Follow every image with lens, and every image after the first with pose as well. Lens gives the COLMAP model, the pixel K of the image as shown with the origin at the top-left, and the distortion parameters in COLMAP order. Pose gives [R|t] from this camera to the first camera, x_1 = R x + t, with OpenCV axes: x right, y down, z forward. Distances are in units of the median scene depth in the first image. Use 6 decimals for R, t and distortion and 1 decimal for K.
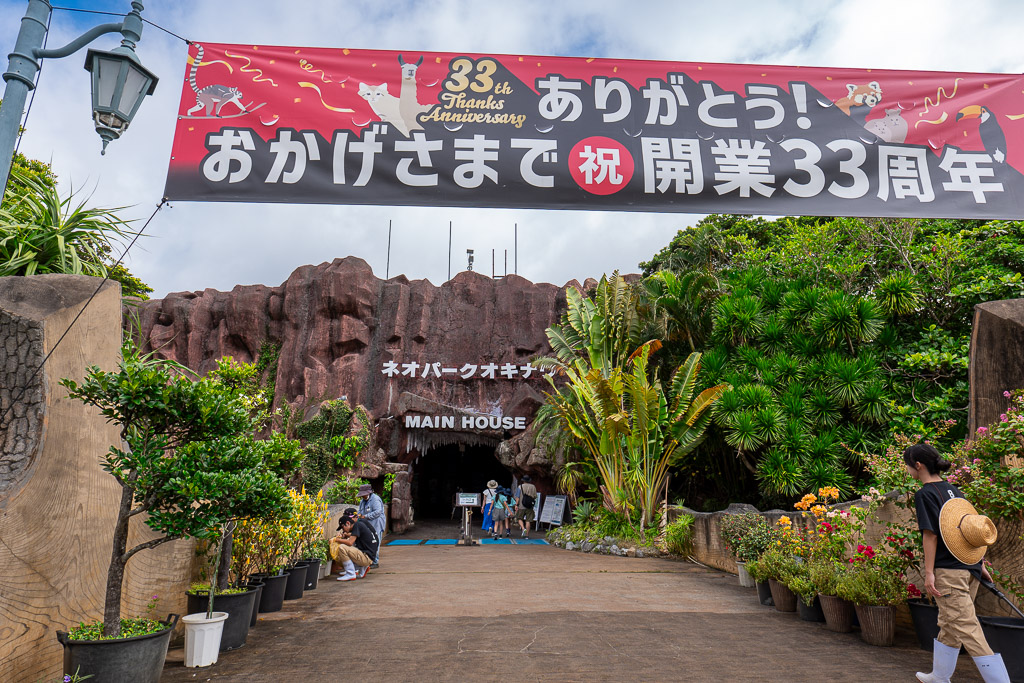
lens RADIAL K [[604.3, 0, 512.0], [0, 604.3, 341.5], [0, 0, 1]] dist [-0.040520, -0.000312]
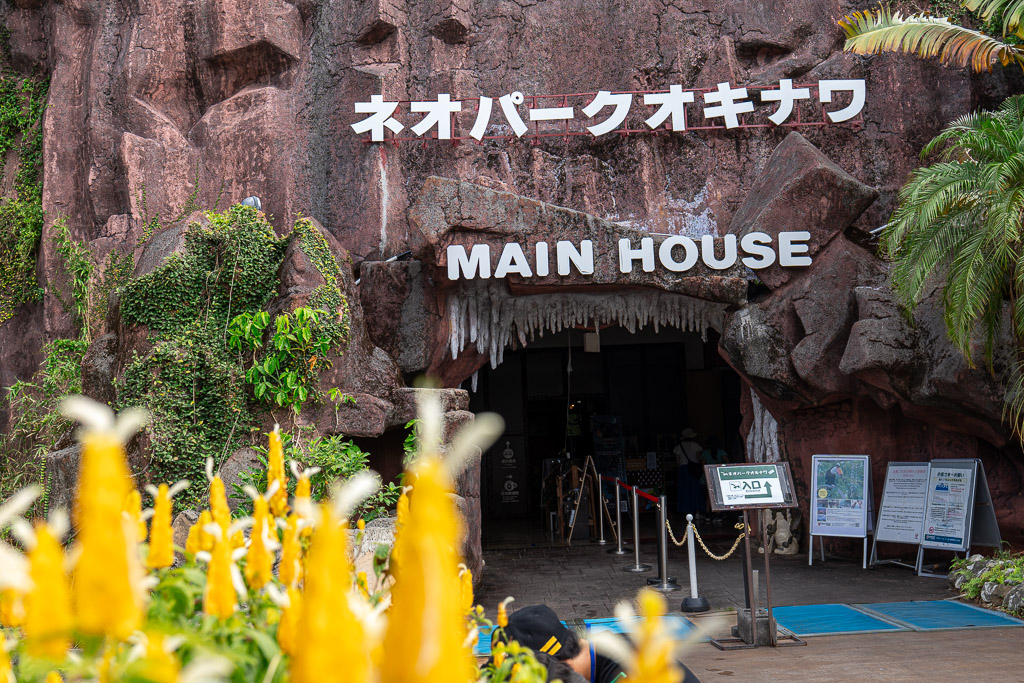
lens RADIAL K [[1249.5, 0, 512.0], [0, 1249.5, 341.5], [0, 0, 1]] dist [0.005817, -0.033388]
pose [[0.998189, -0.051937, -0.030358, -0.110839], [0.055803, 0.987899, 0.144714, 0.071145], [0.022475, -0.146146, 0.989008, 0.291757]]
